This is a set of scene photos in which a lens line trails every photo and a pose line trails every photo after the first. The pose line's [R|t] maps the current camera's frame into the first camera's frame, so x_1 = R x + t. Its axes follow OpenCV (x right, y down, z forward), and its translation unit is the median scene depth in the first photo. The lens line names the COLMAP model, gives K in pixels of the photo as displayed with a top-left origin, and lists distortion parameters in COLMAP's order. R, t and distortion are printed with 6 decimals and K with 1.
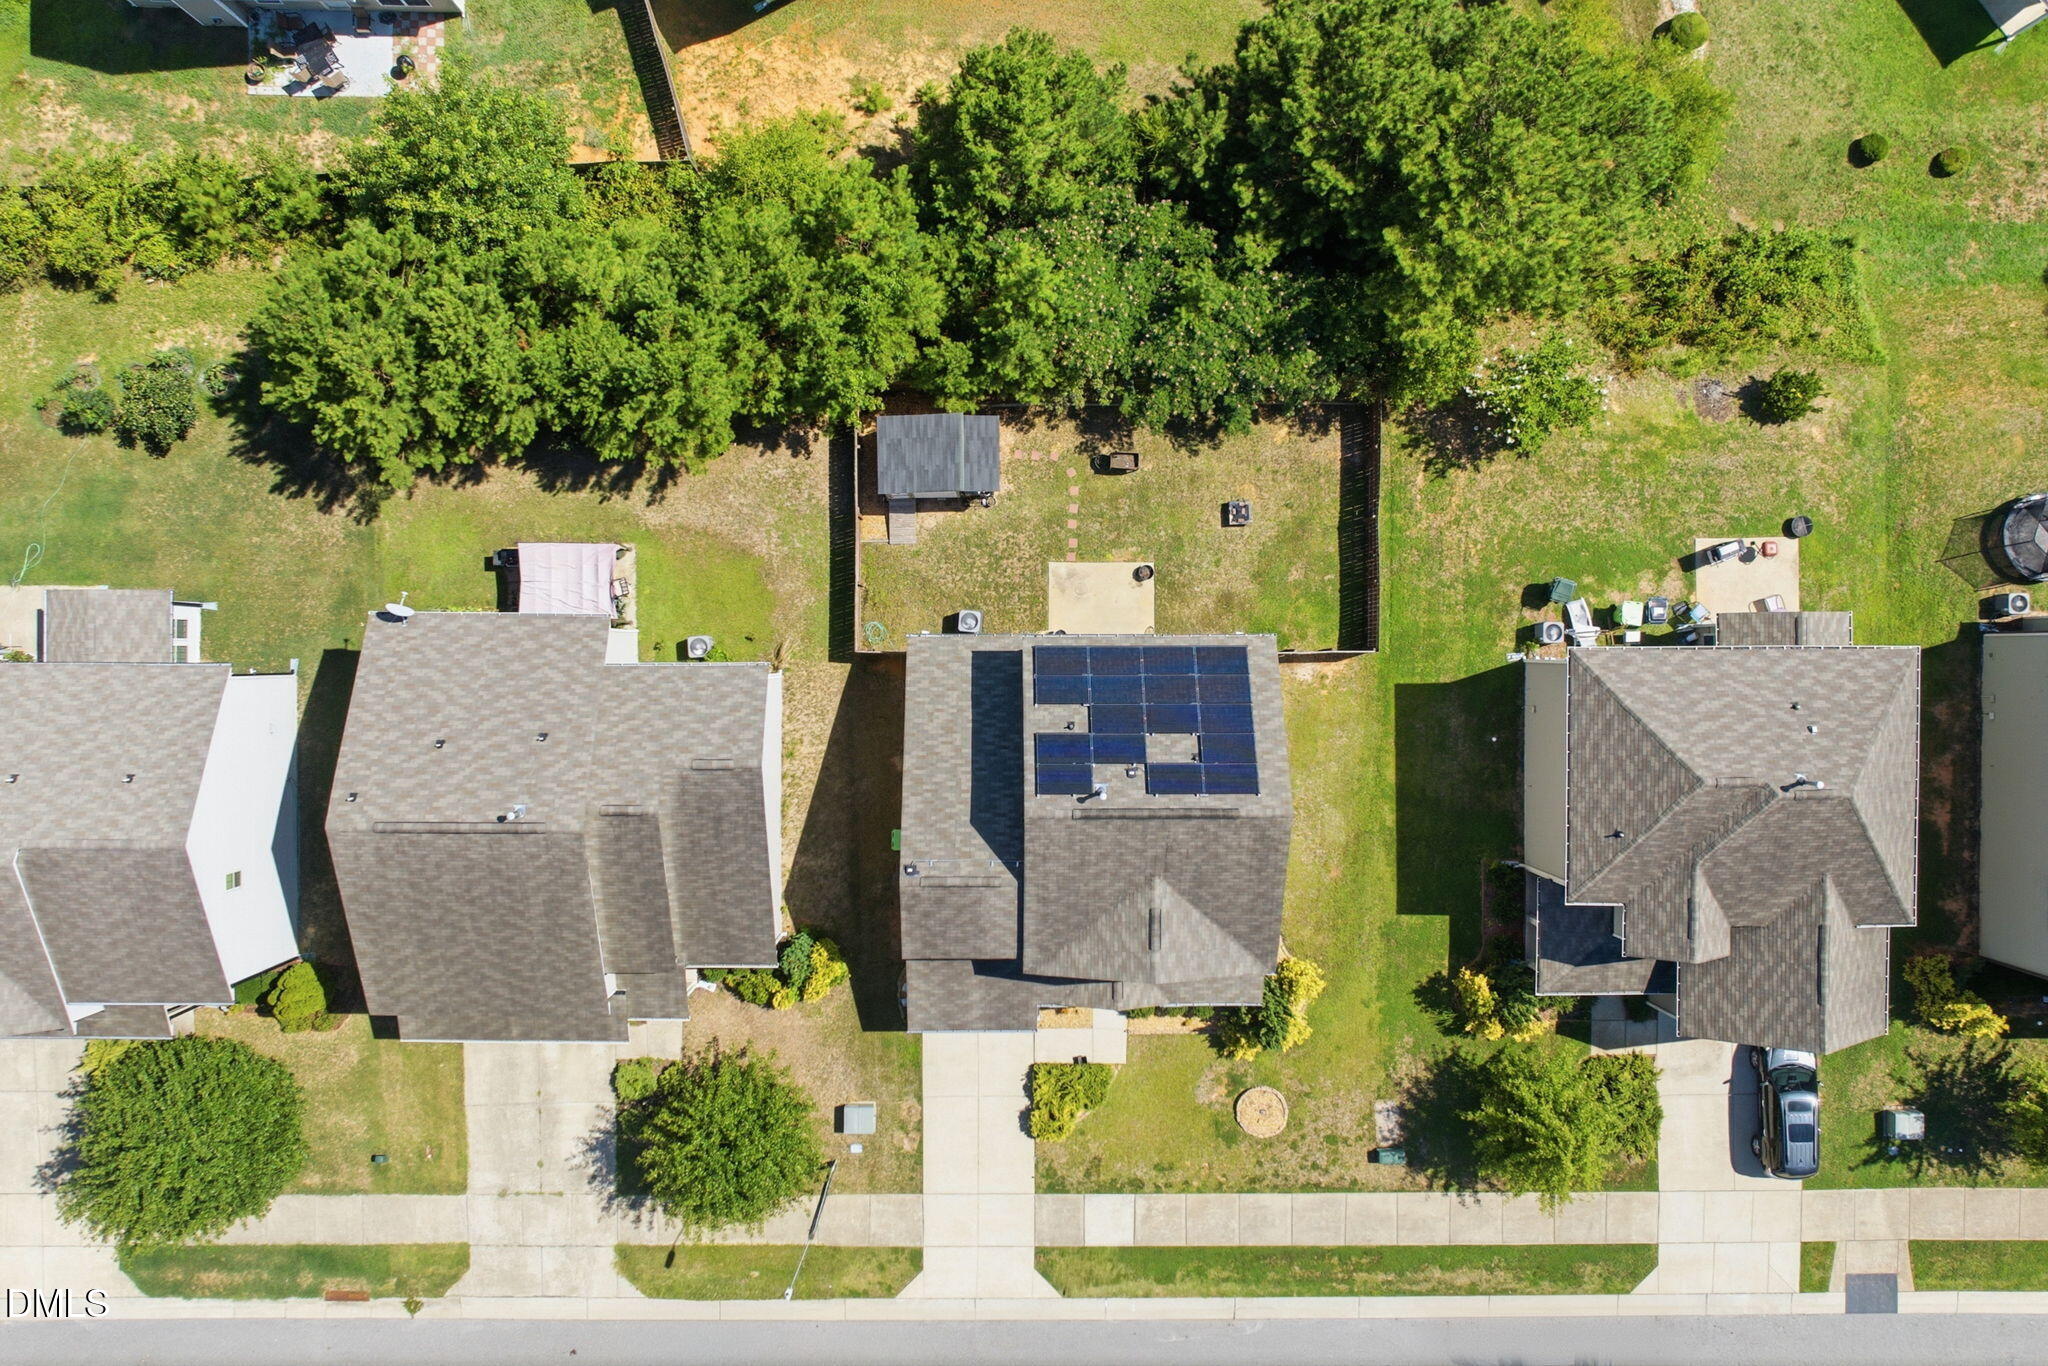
lens RADIAL K [[1687.0, 0, 1021.0], [0, 1687.0, 683.9], [0, 0, 1]] dist [-0.019031, -0.001434]
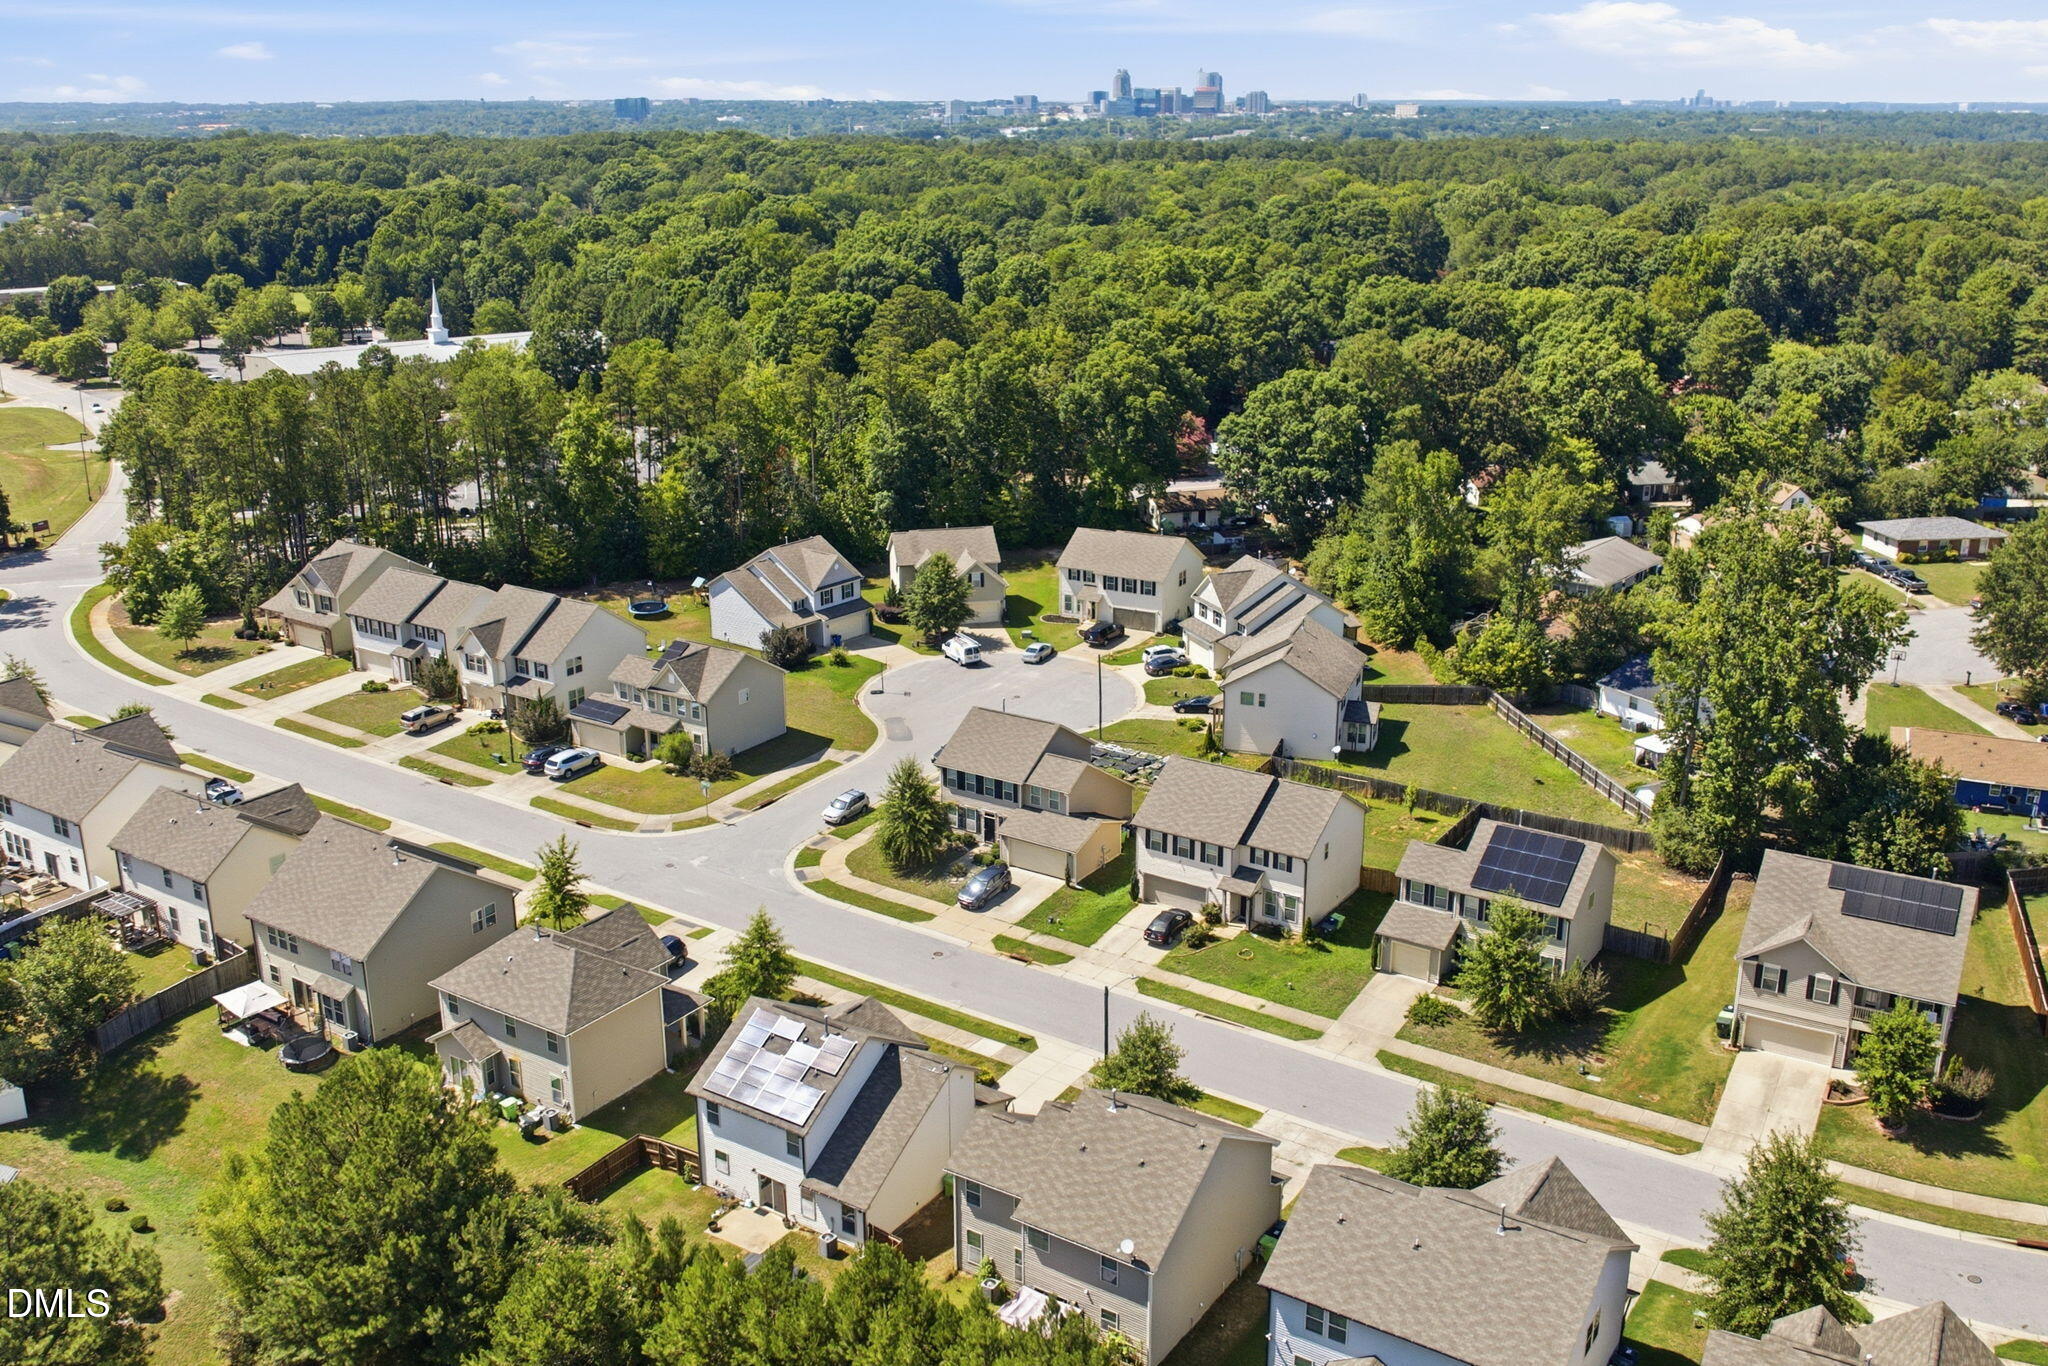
lens RADIAL K [[1765.1, 0, 1024.0], [0, 1765.1, 683.0], [0, 0, 1]] dist [0.012956, -0.103310]
pose [[-0.837594, -0.183621, 0.514509, -0.840110], [0.546283, -0.275643, 0.790946, -0.987687], [-0.003413, 0.943559, 0.331186, 0.053389]]
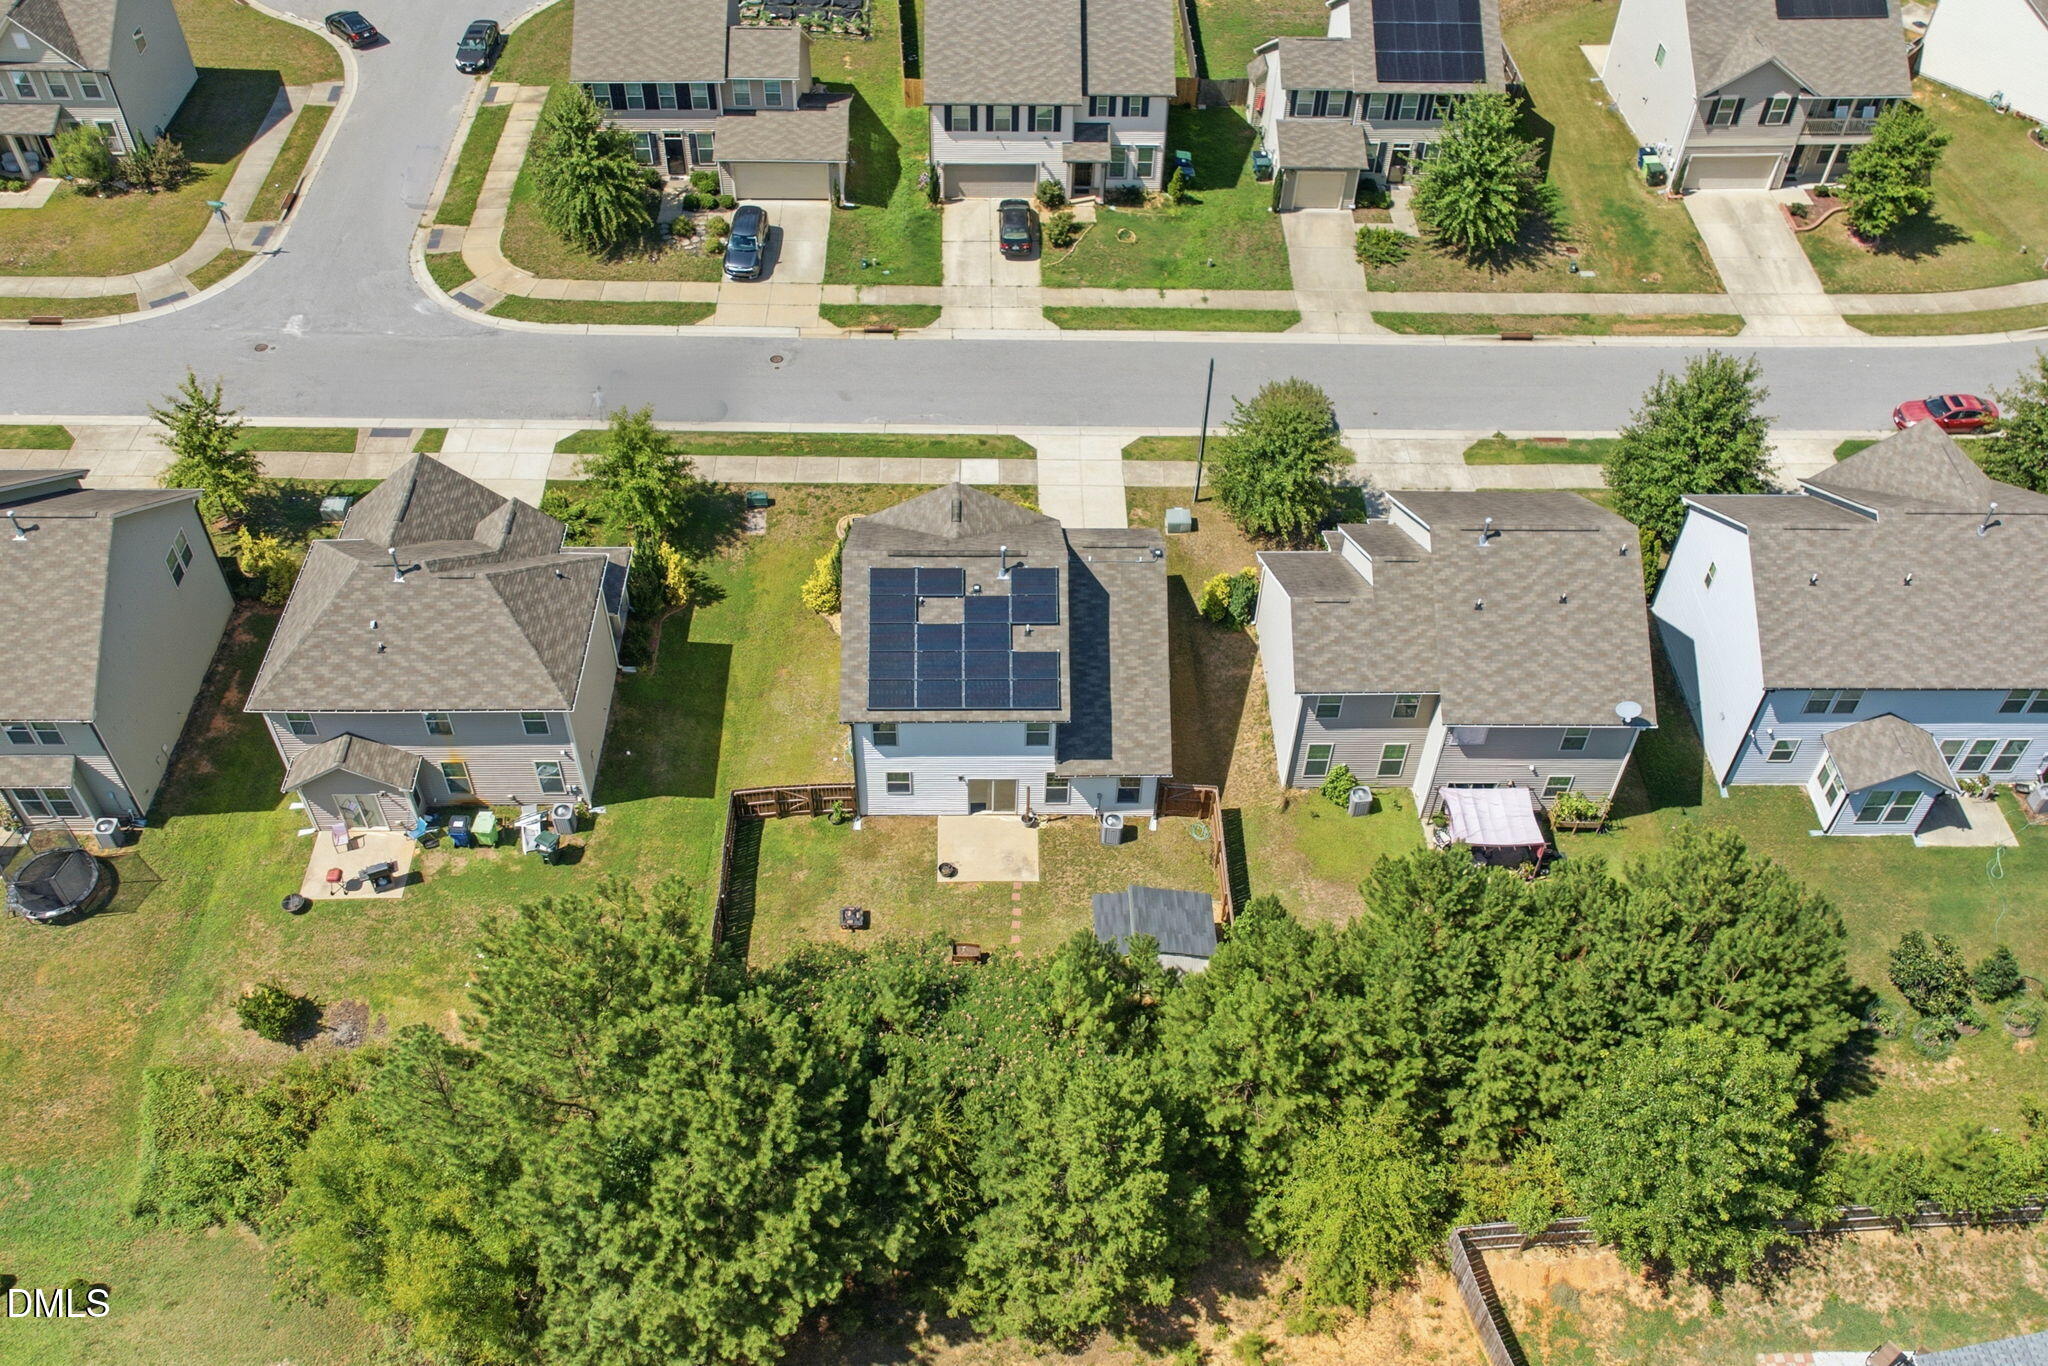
lens RADIAL K [[1687.0, 0, 1021.0], [0, 1687.0, 683.9], [0, 0, 1]] dist [-0.019031, -0.001434]
pose [[-0.999338, -0.009918, -0.034996, 0.064957], [-0.016147, -0.741156, 0.671138, -0.676206], [-0.032594, 0.671259, 0.740506, 0.150456]]
